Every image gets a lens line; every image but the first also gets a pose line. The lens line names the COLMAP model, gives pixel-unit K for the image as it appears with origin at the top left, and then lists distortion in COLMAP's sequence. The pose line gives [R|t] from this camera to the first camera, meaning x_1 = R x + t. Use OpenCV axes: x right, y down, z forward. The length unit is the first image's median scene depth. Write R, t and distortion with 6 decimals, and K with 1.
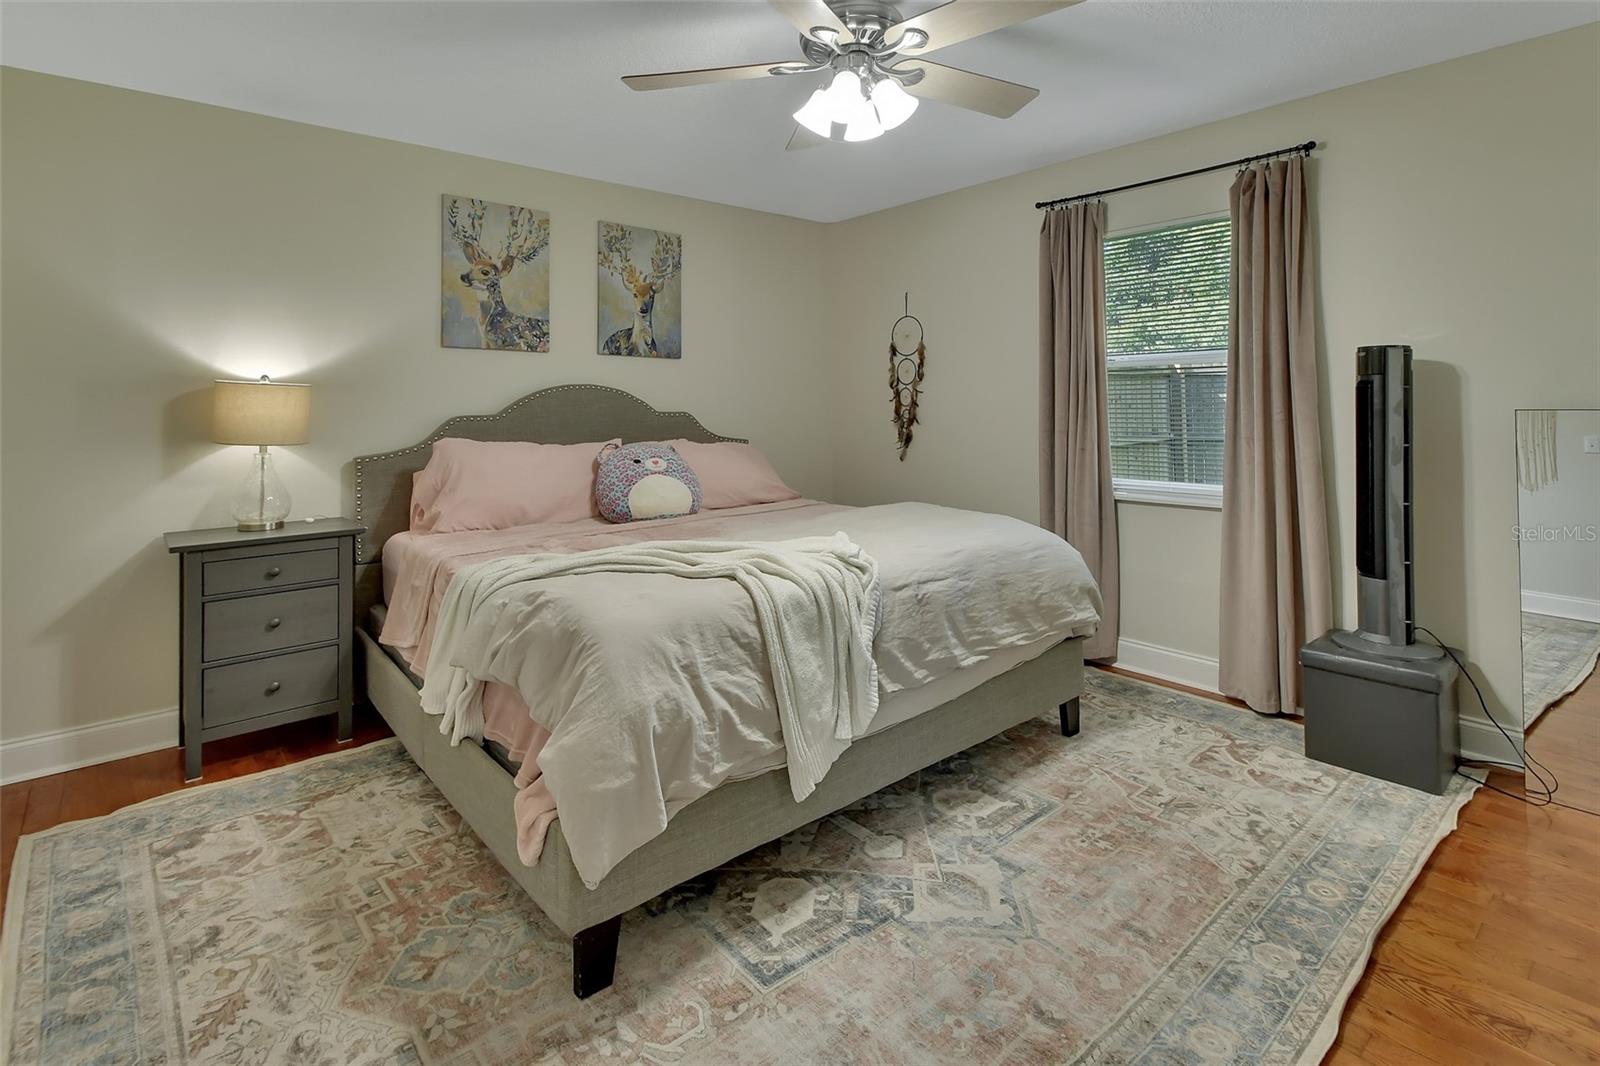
lens RADIAL K [[779.4, 0, 774.1], [0, 779.4, 414.3], [0, 0, 1]] dist [0.012073, 0.000392]
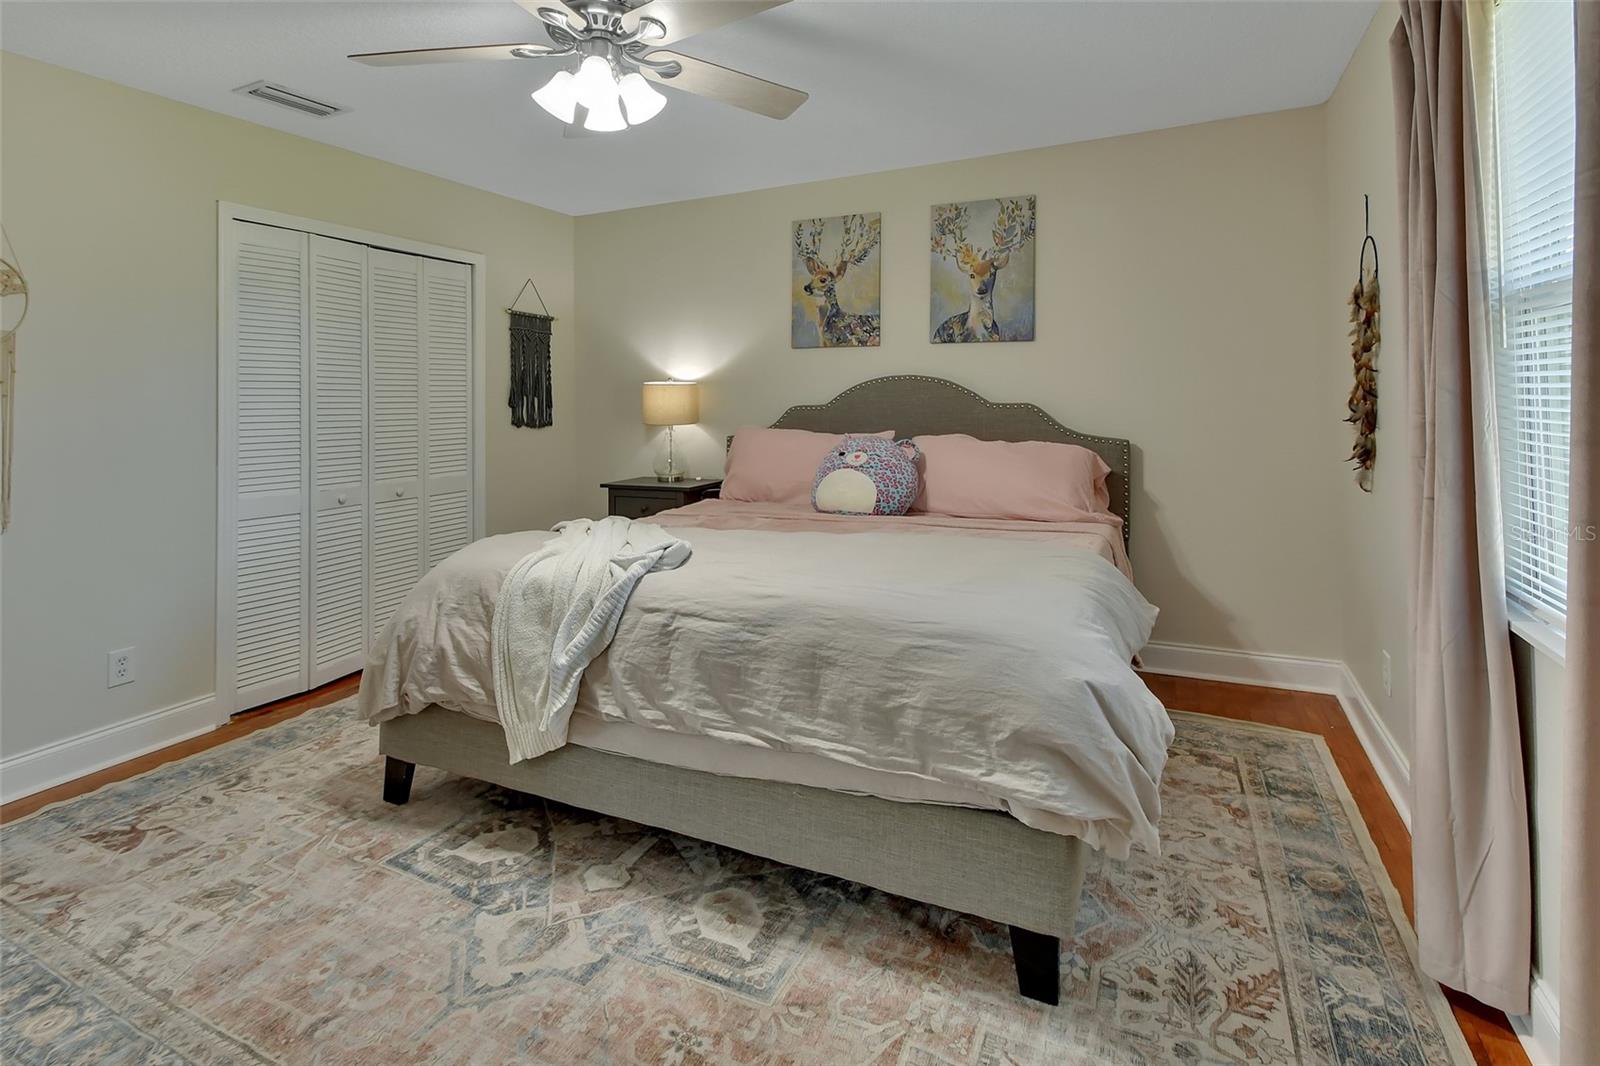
lens RADIAL K [[777.6, 0, 800.2], [0, 777.6, 398.4], [0, 0, 1]] dist [0.012134, -0.000394]
pose [[0.421125, 0.004315, -0.906992, 0.892022], [-0.001215, 0.999990, 0.004194, -0.018754], [0.907002, -0.000664, 0.421126, 0.674110]]
